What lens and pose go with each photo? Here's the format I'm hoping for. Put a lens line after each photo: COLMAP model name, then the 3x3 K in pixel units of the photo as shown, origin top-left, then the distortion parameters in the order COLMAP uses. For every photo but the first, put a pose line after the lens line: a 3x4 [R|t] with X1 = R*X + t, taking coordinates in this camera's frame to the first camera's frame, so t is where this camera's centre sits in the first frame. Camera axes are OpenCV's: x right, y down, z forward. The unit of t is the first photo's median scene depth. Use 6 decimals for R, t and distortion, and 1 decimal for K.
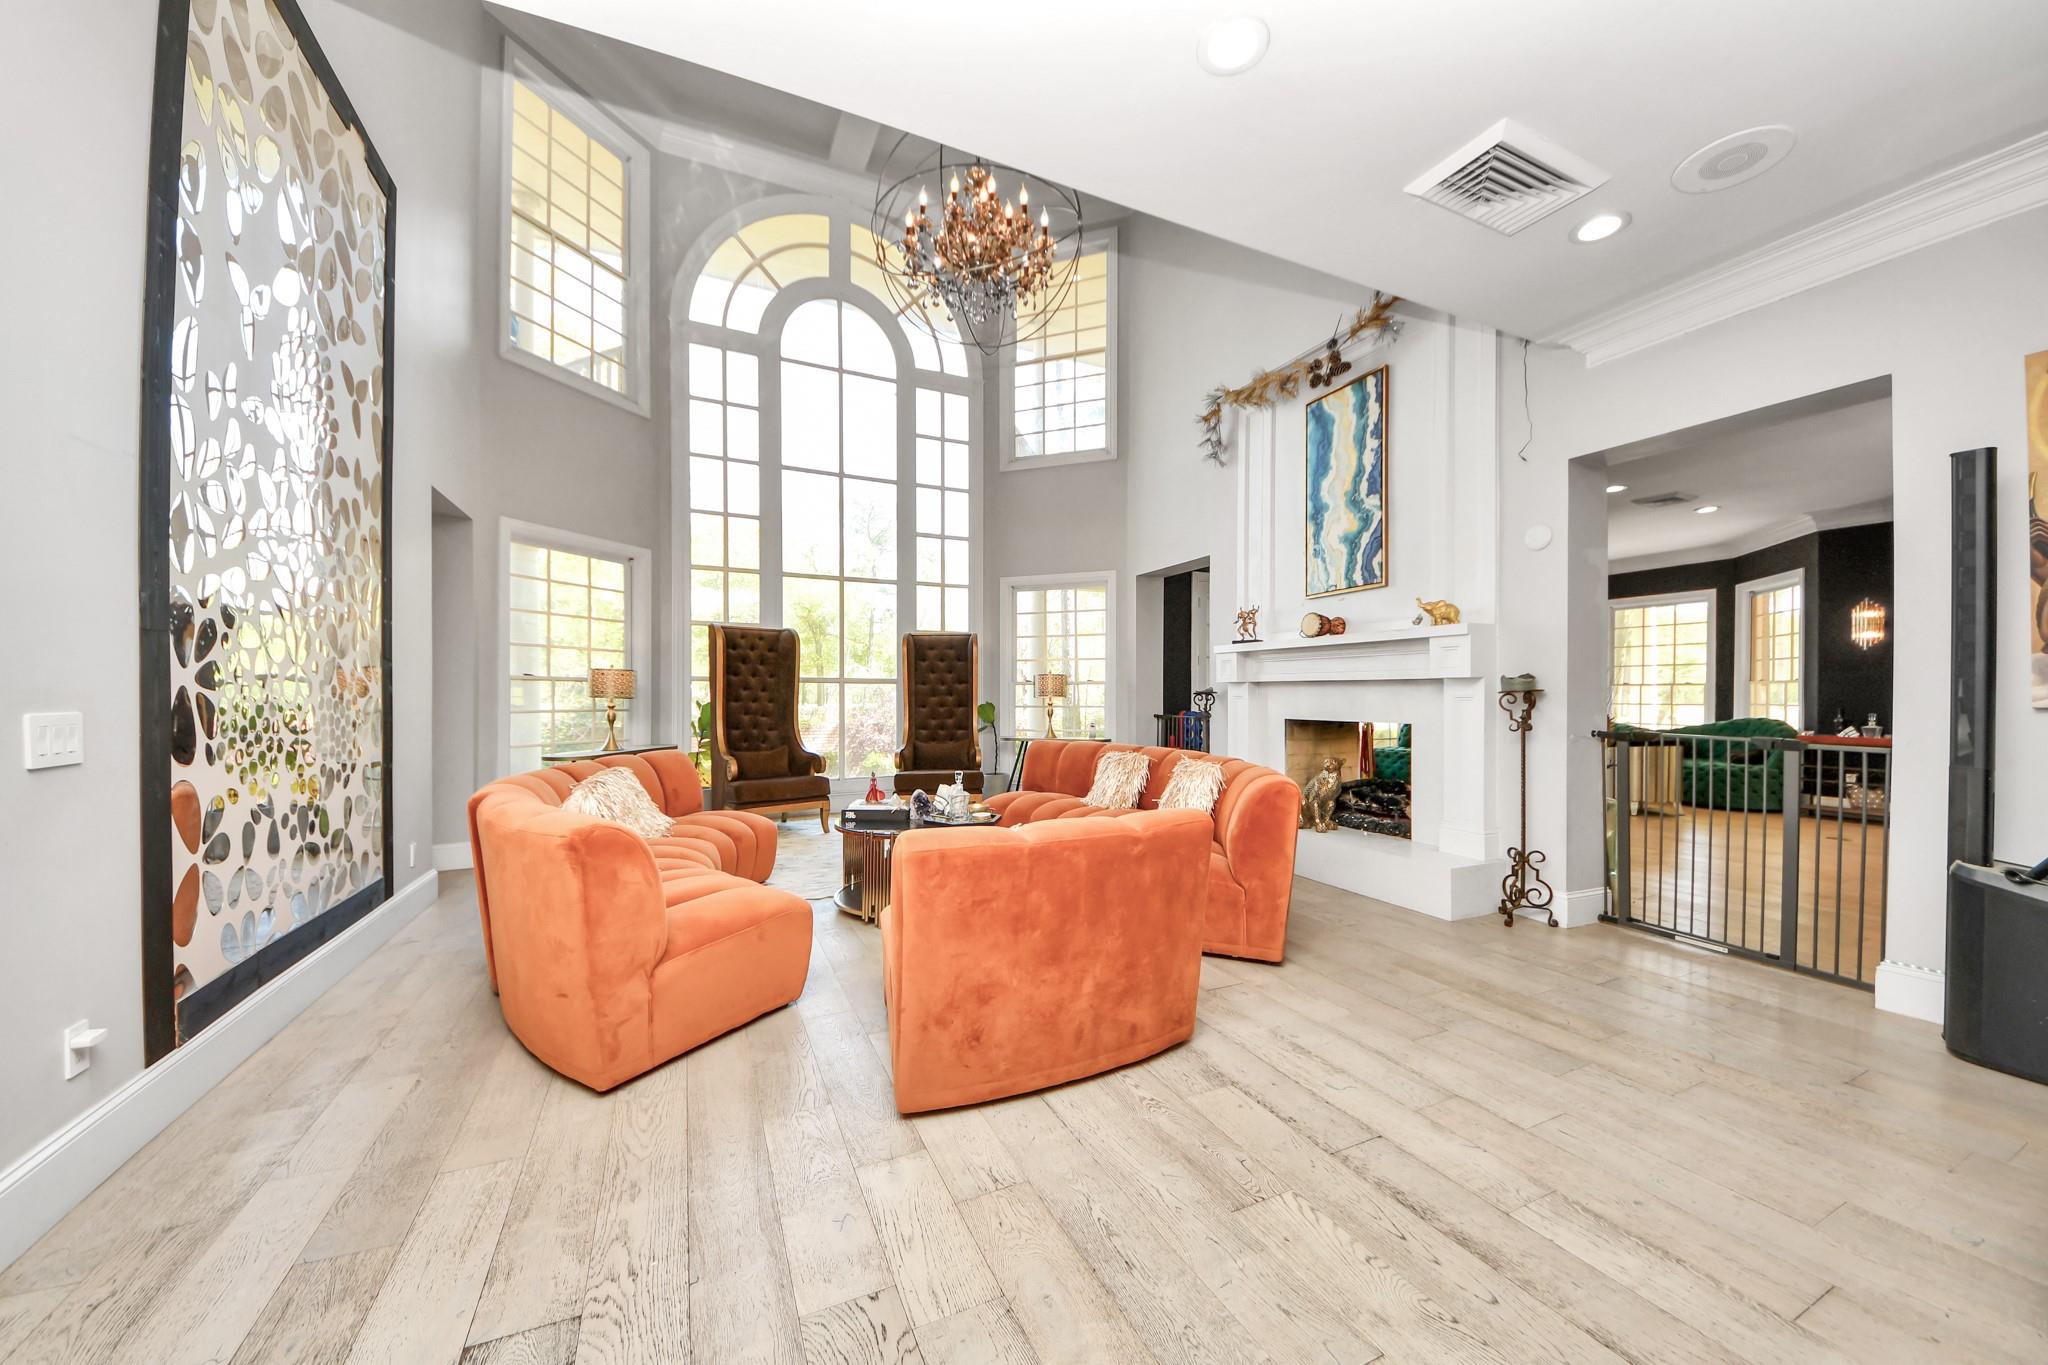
lens RADIAL K [[725.7, 0, 1021.1], [0, 725.7, 699.1], [0, 0, 1]] dist [0.004299, -0.007181]
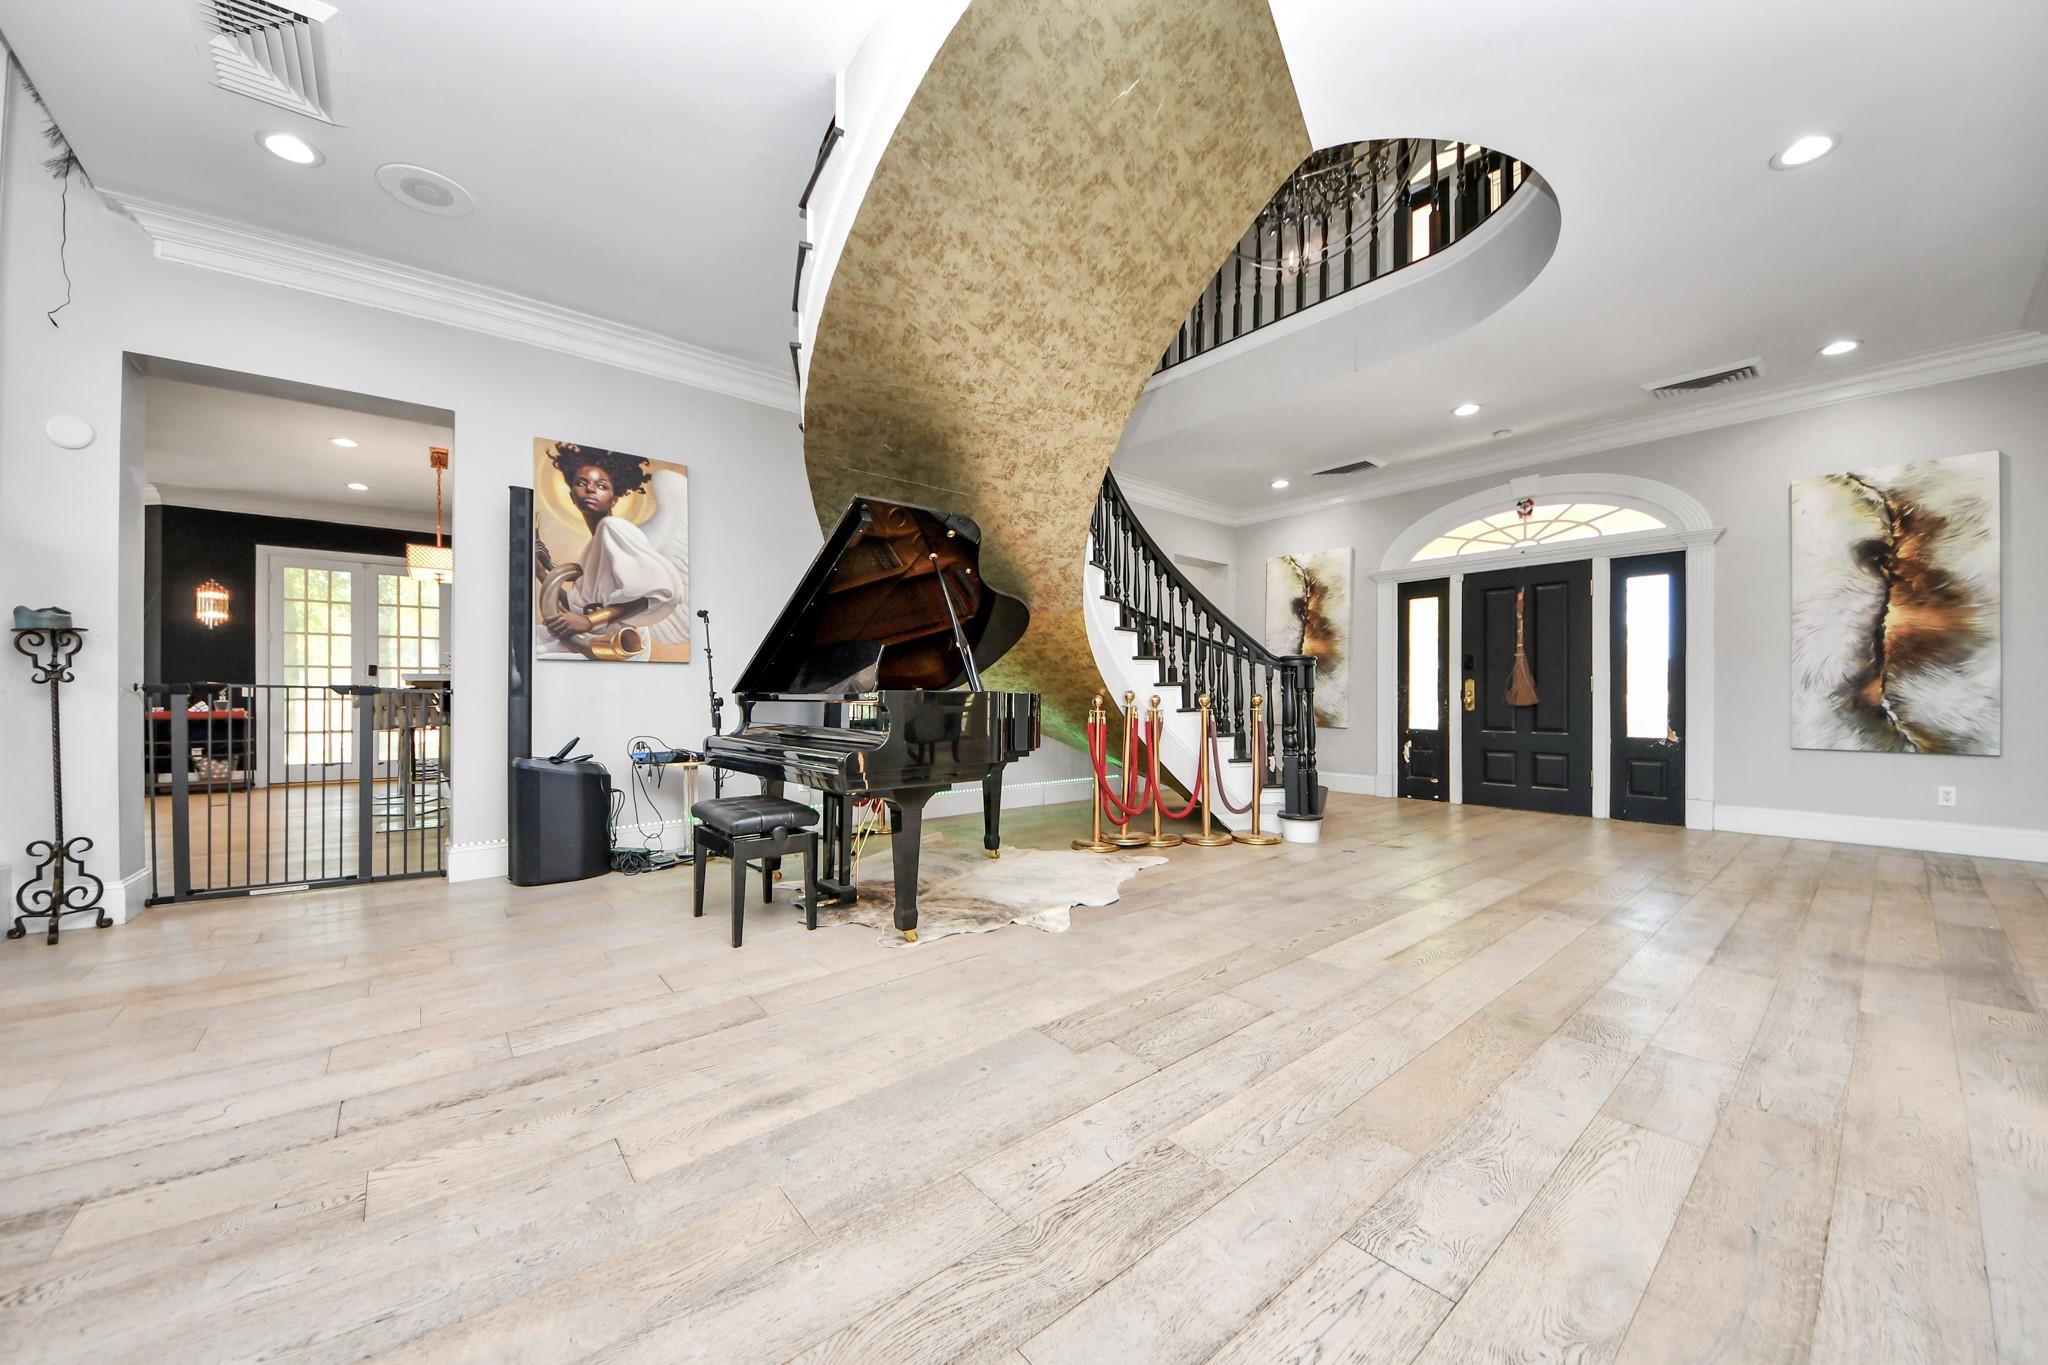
lens RADIAL K [[725.7, 0, 1028.2], [0, 725.7, 702.1], [0, 0, 1]] dist [0.004299, -0.007181]
pose [[-0.255039, -0.006839, 0.966906, -0.212163], [0.000248, 0.999974, 0.007138, 0.045481], [-0.966931, 0.002060, -0.255031, 0.164187]]
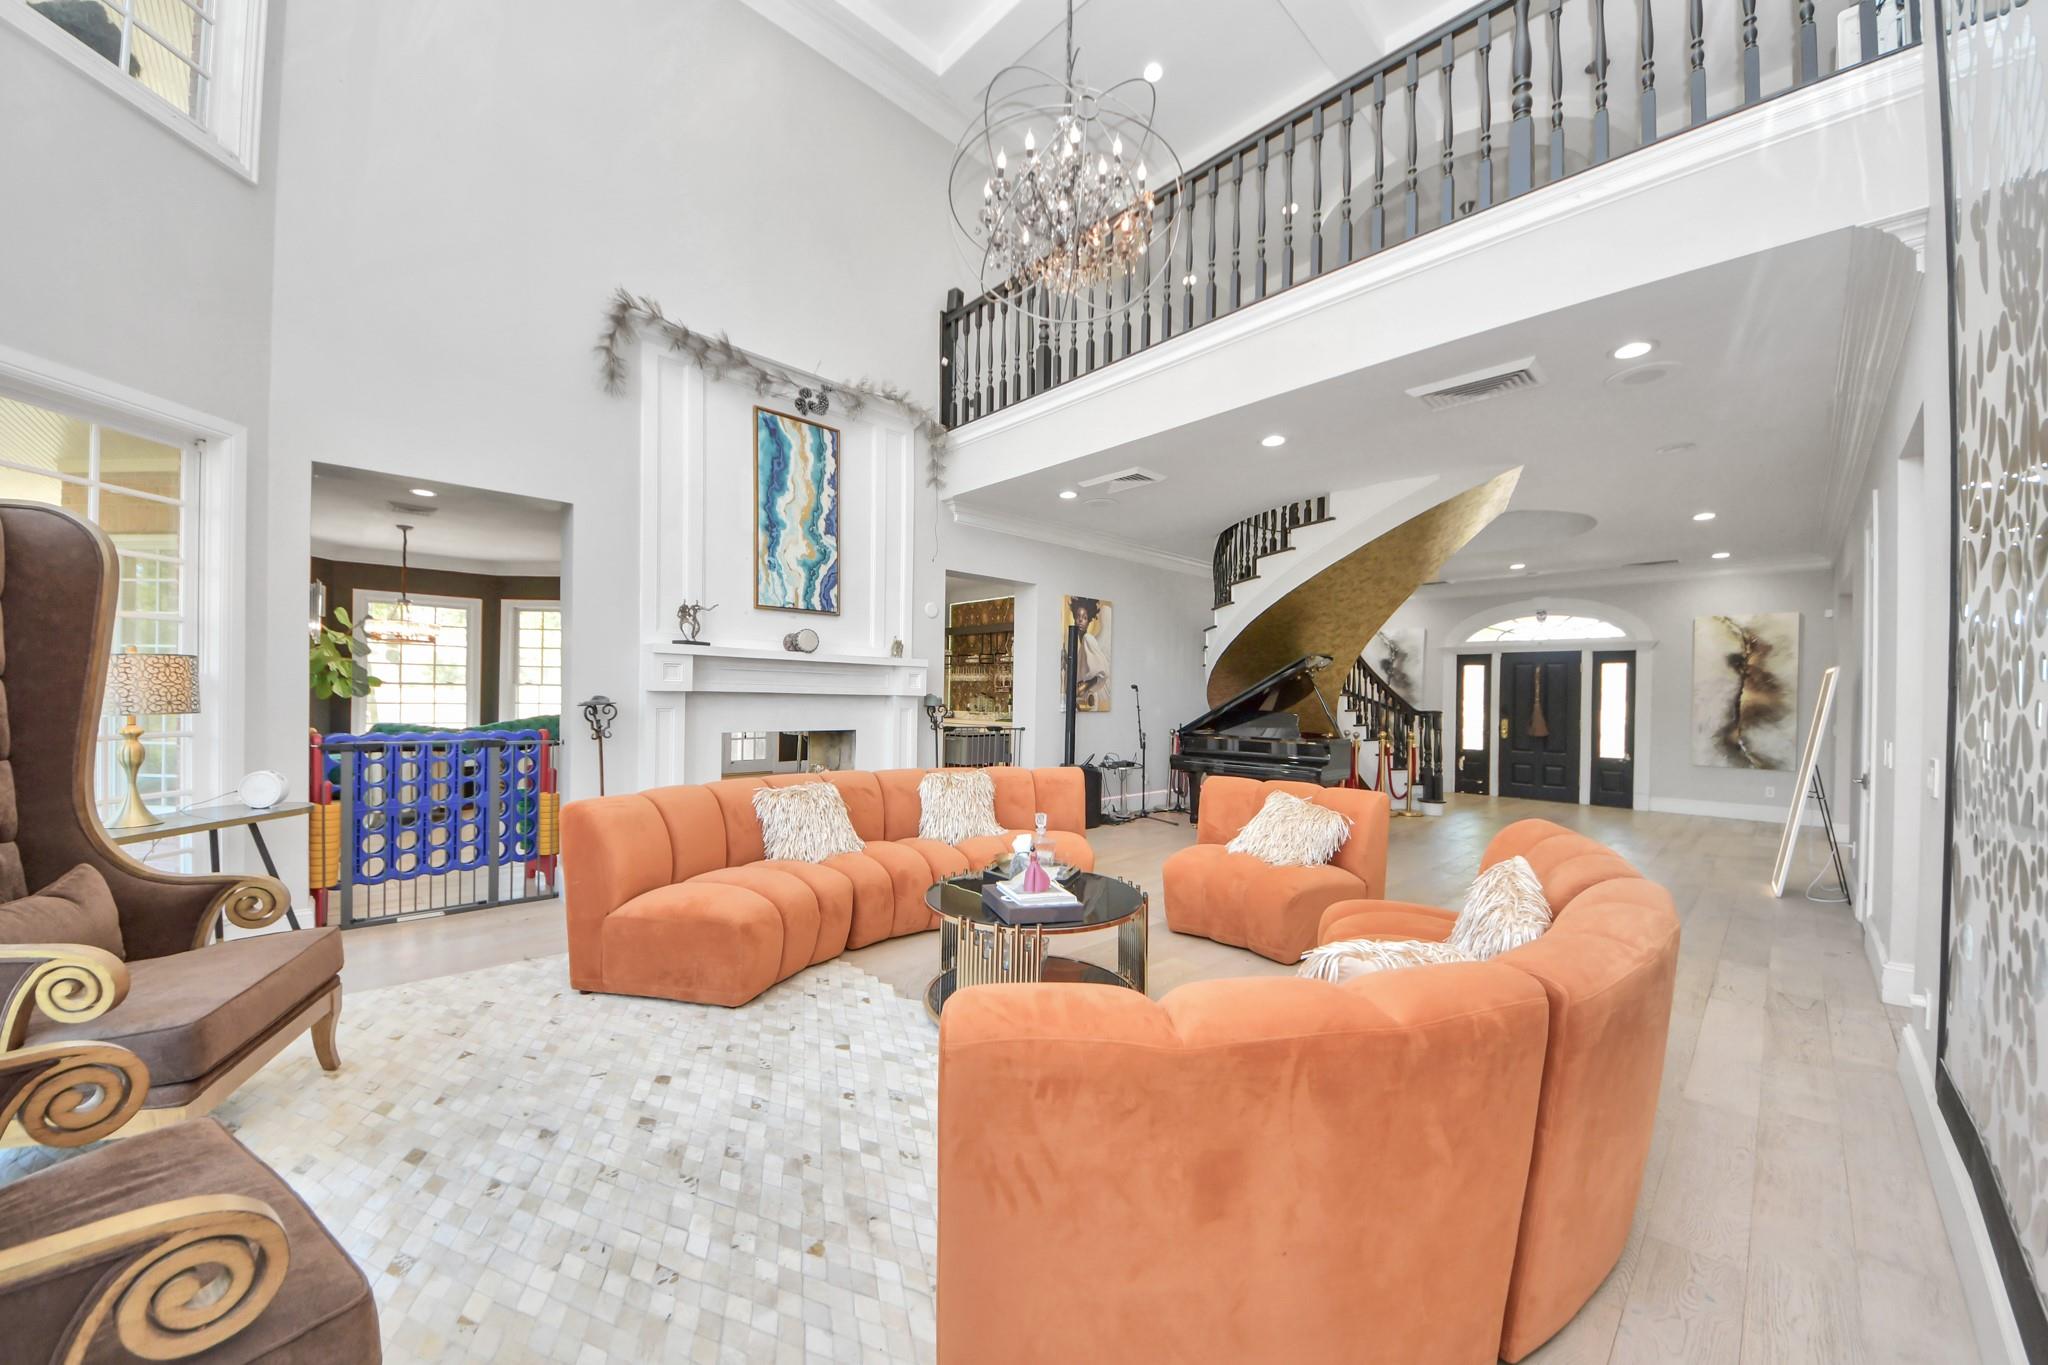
lens RADIAL K [[725.7, 0, 1024.6], [0, 725.7, 702.0], [0, 0, 1]] dist [0.004299, -0.007181]
pose [[-0.317781, -0.012636, 0.948080, -0.685273], [-0.016095, 0.999839, 0.007932, -0.026788], [-0.948028, -0.012739, -0.317933, 1.019683]]
